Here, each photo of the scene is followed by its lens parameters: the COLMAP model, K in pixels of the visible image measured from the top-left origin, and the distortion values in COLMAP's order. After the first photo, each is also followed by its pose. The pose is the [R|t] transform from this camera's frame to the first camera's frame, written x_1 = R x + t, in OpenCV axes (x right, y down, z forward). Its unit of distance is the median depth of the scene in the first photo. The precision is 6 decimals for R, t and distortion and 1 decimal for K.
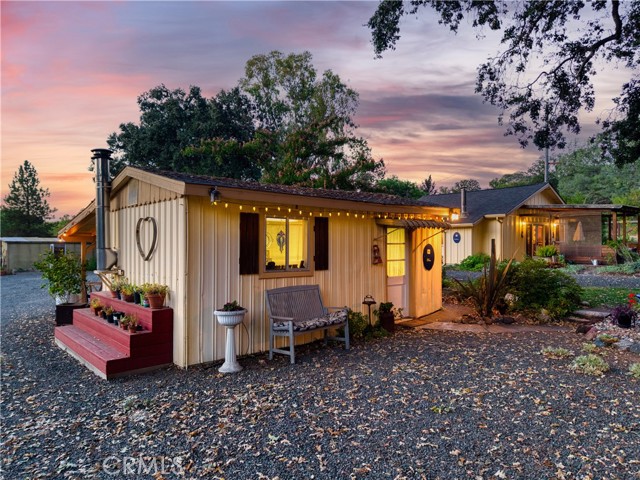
lens RADIAL K [[438.2, 0, 312.7], [0, 438.2, 243.2], [0, 0, 1]] dist [-0.002689, -0.000887]
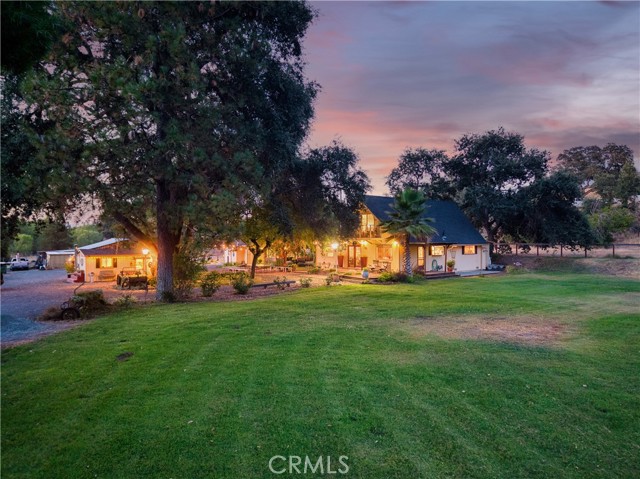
lens RADIAL K [[438.2, 0, 312.7], [0, 438.2, 242.7], [0, 0, 1]] dist [-0.002689, -0.000887]
pose [[0.999126, -0.002195, -0.041746, 2.920282], [0.002308, 0.999994, 0.002663, -0.280411], [0.041740, -0.002757, 0.999125, -4.699471]]
